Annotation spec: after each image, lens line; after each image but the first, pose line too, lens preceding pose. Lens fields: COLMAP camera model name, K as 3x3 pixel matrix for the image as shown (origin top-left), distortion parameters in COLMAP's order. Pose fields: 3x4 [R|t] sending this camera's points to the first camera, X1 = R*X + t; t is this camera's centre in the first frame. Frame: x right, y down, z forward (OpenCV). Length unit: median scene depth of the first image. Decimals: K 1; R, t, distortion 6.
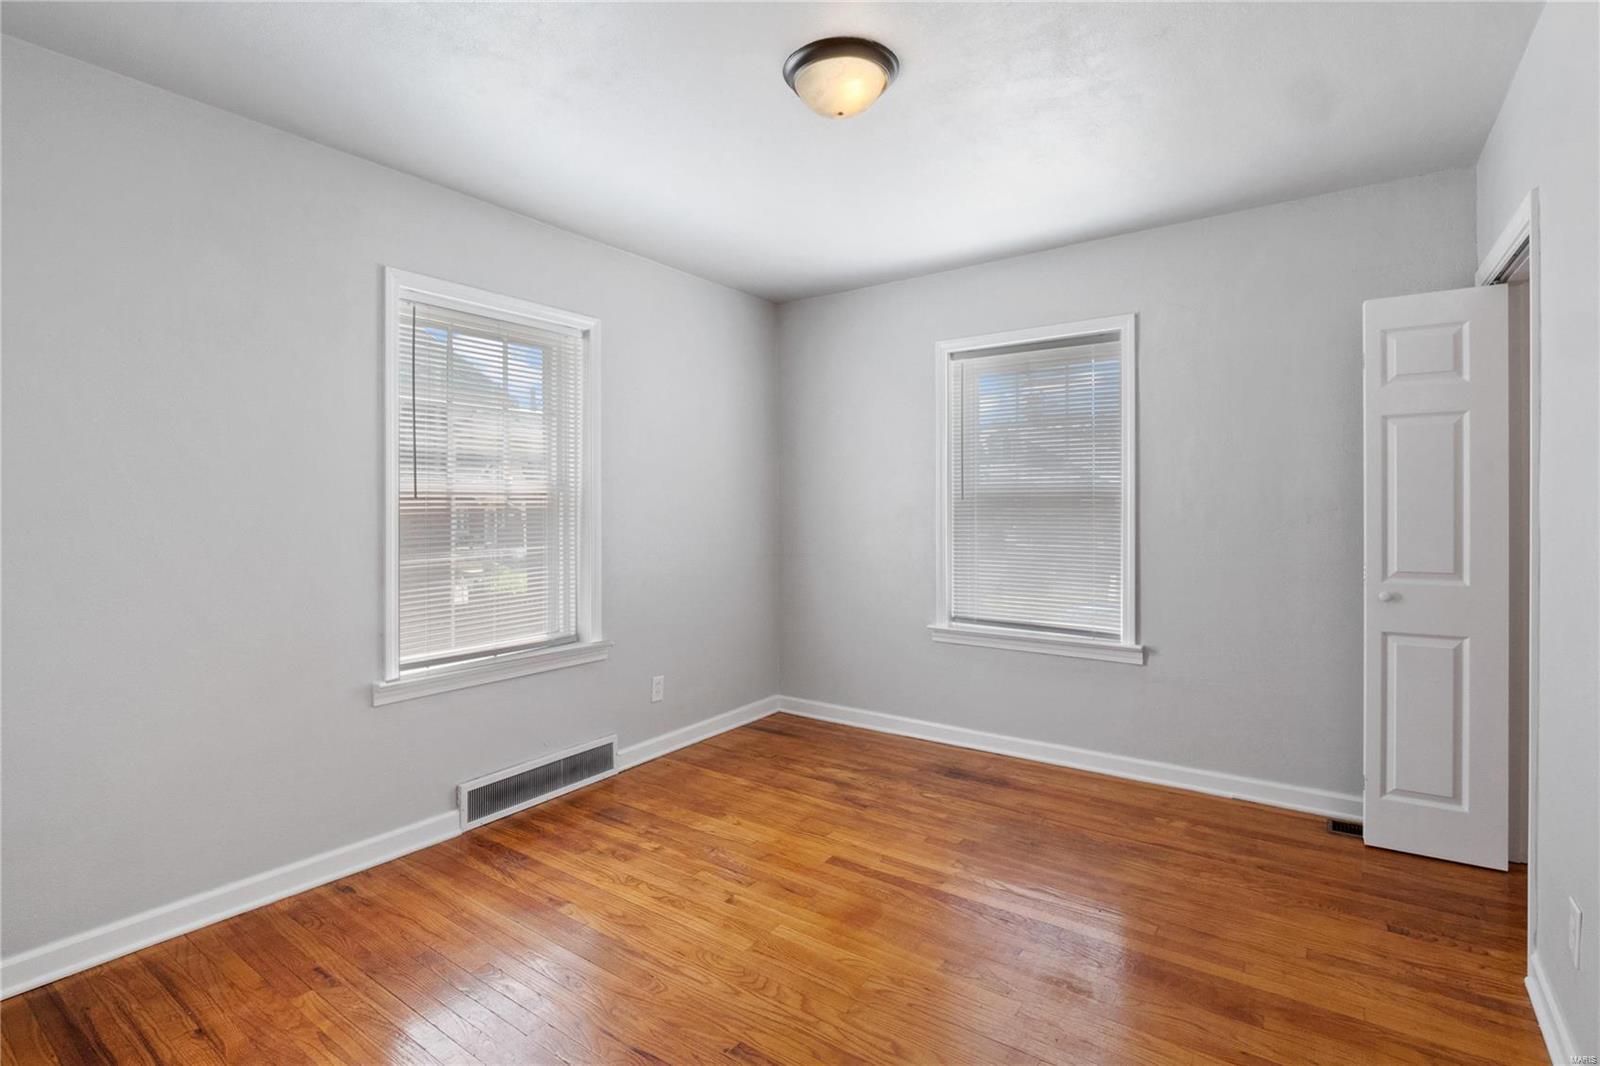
lens RADIAL K [[767.4, 0, 802.4], [0, 767.4, 501.9], [0, 0, 1]] dist [-0.002020, -0.001263]
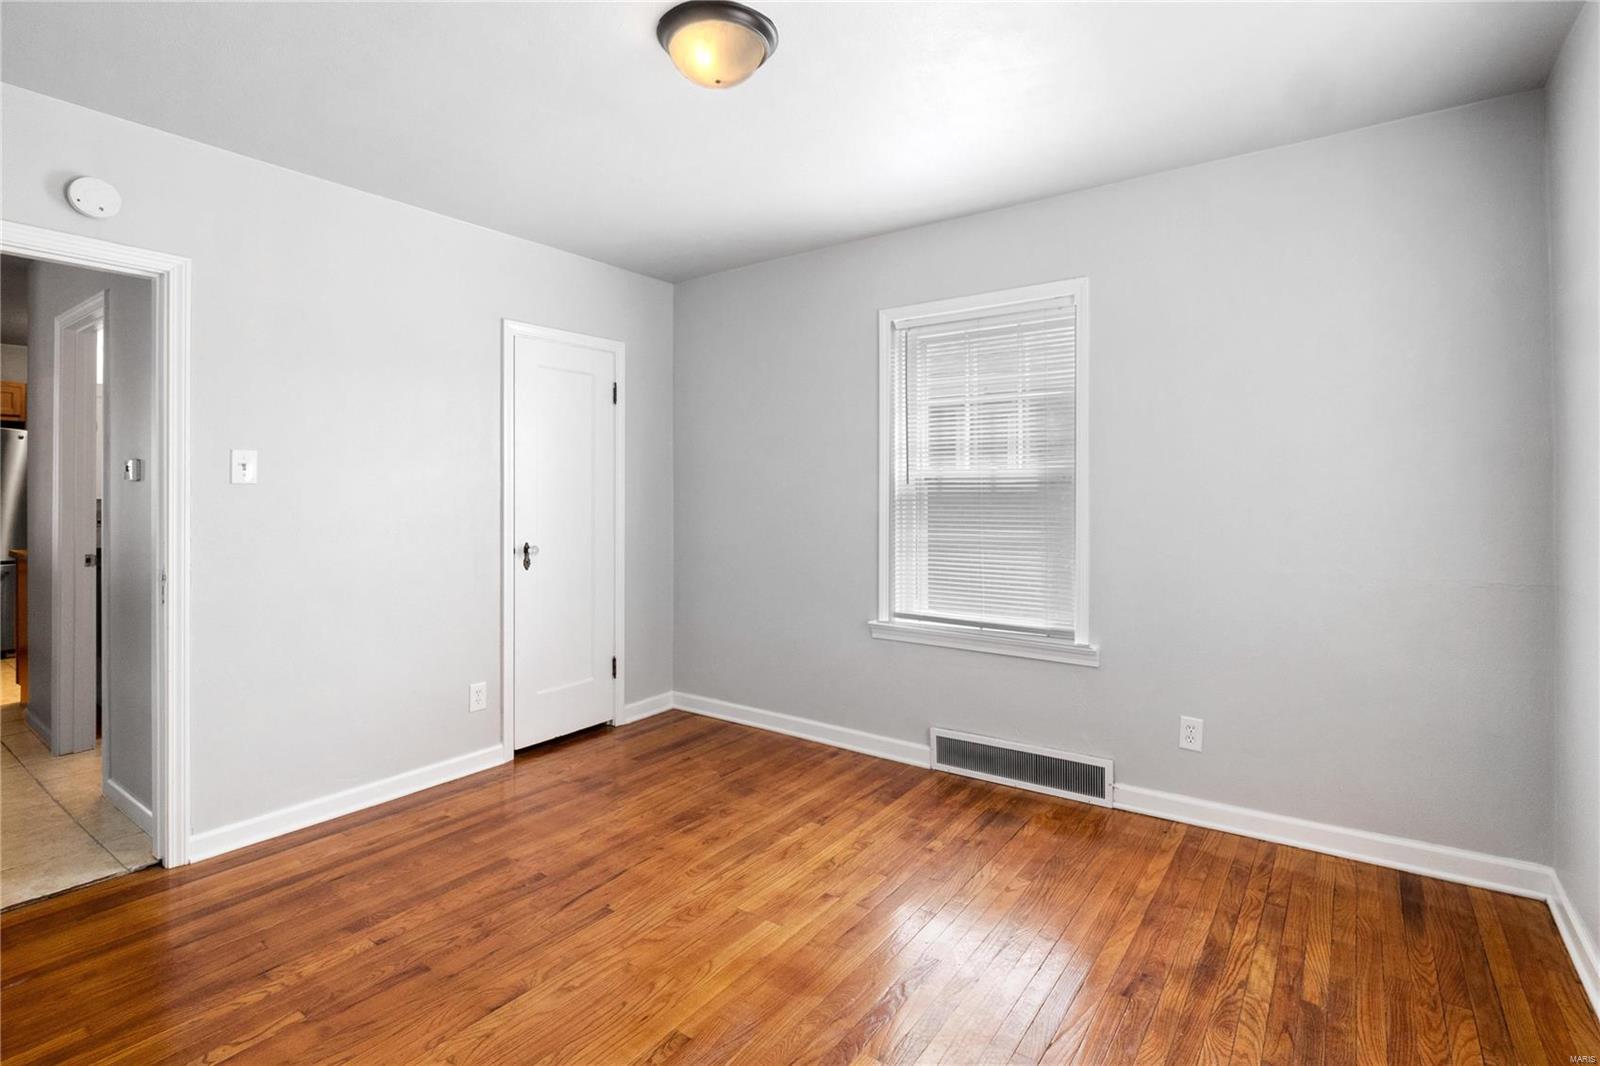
lens RADIAL K [[767.4, 0, 802.4], [0, 767.4, 501.9], [0, 0, 1]] dist [-0.002020, -0.001263]
pose [[-0.007037, 0.015633, -0.999853, 0.716690], [0.005090, 0.999865, 0.015597, 0.004440], [0.999962, -0.004980, -0.007115, 0.805267]]
